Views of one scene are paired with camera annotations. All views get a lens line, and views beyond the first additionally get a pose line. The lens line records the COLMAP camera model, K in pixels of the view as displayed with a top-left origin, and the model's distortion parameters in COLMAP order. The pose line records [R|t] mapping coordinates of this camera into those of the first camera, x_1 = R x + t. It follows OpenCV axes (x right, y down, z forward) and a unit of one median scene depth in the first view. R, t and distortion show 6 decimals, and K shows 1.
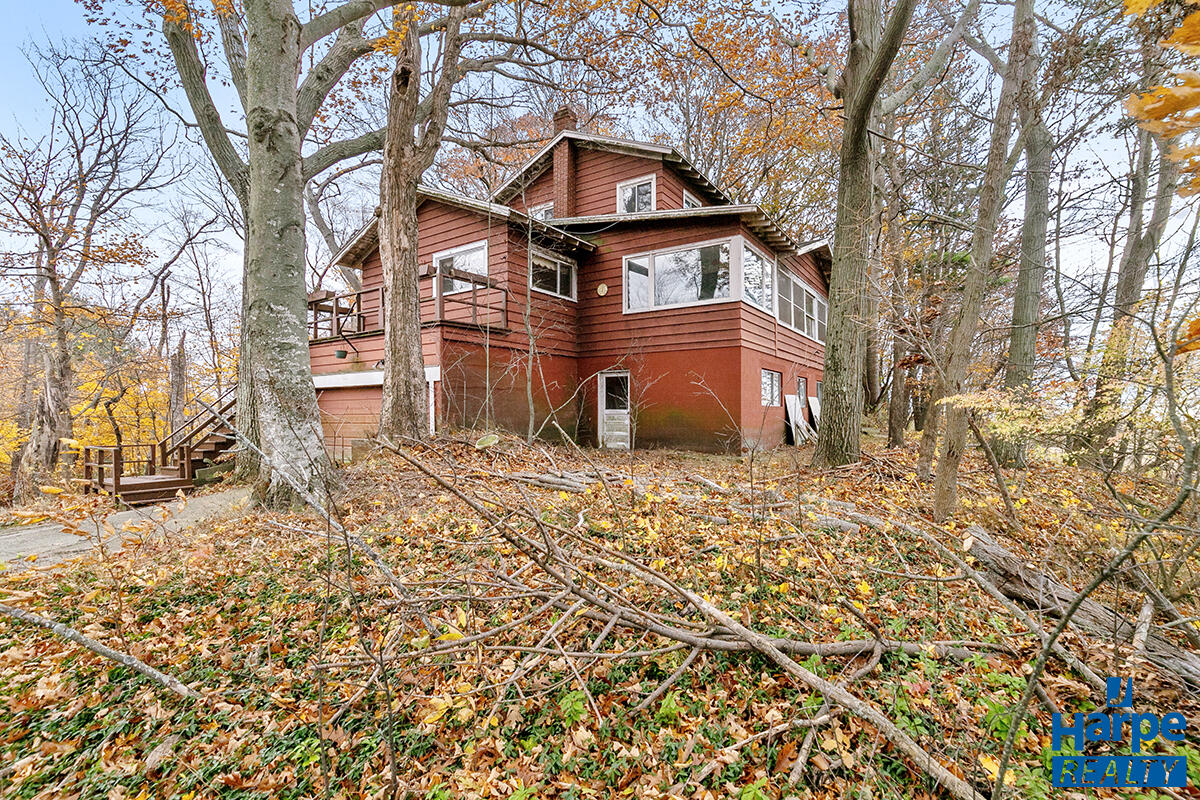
lens RADIAL K [[543.6, 0, 605.5], [0, 543.6, 429.2], [0, 0, 1]] dist [-0.001901, -0.000664]
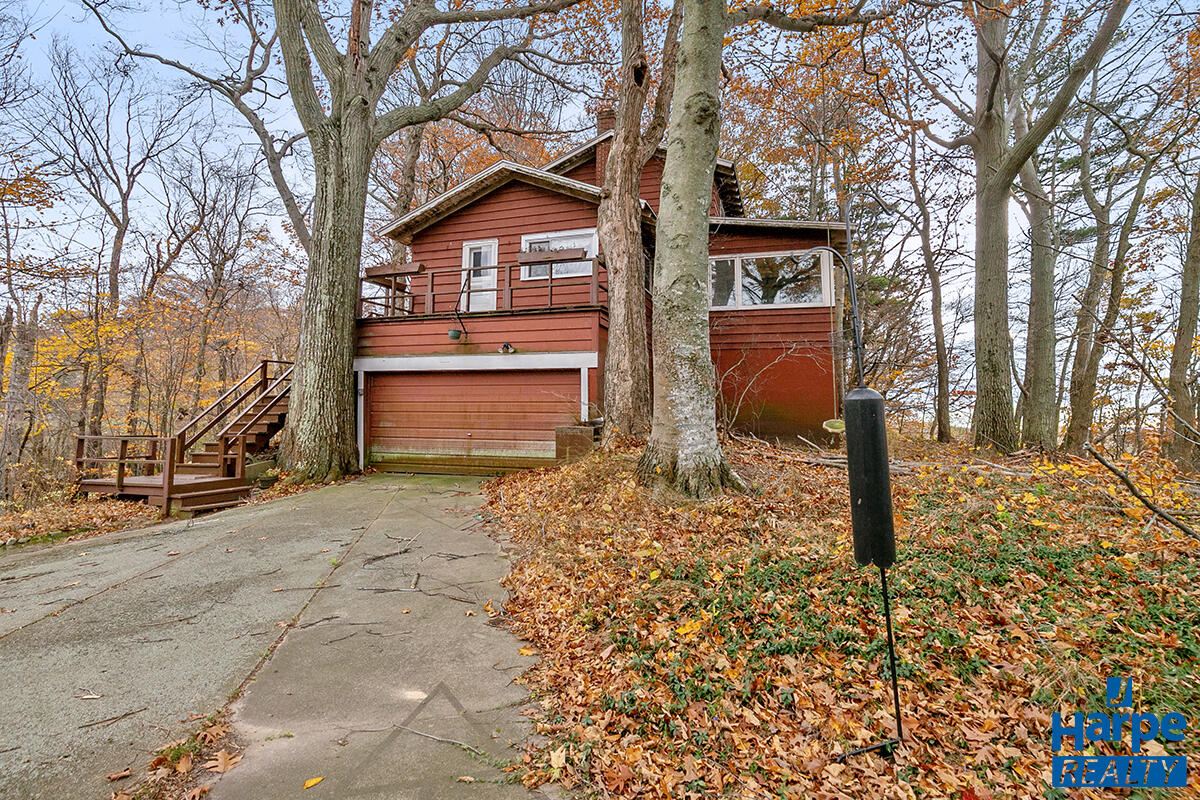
lens RADIAL K [[563.0, 0, 598.9], [0, 563.0, 370.8], [0, 0, 1]] dist [-0.002654, -0.000200]
pose [[0.962433, 0.037758, 0.268881, -0.475329], [-0.009184, 0.994244, -0.106745, 0.017864], [-0.271363, 0.100265, 0.957240, 0.046956]]
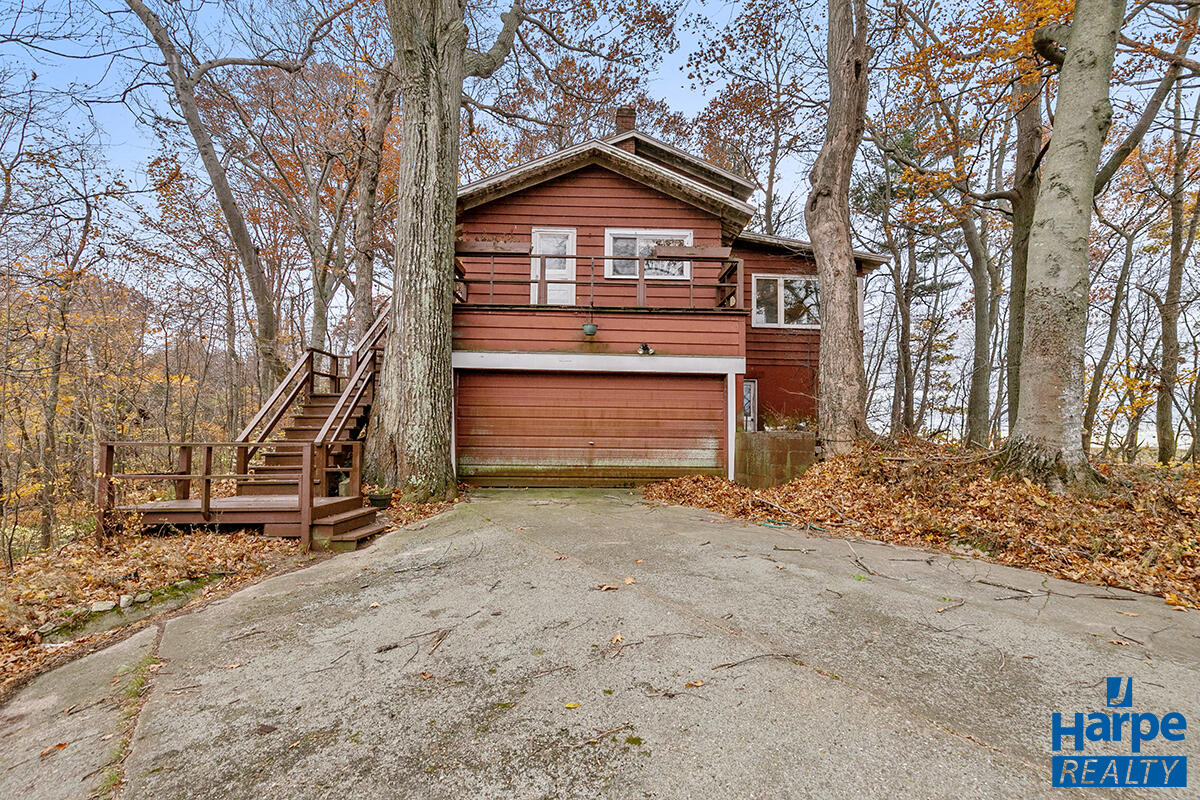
lens RADIAL K [[543.6, 0, 605.5], [0, 543.6, 429.2], [0, 0, 1]] dist [-0.001901, -0.000664]
pose [[0.815828, 0.029252, 0.577554, -0.869384], [-0.005533, 0.999069, -0.042786, 0.038876], [-0.578268, 0.031710, 0.815230, 0.323550]]
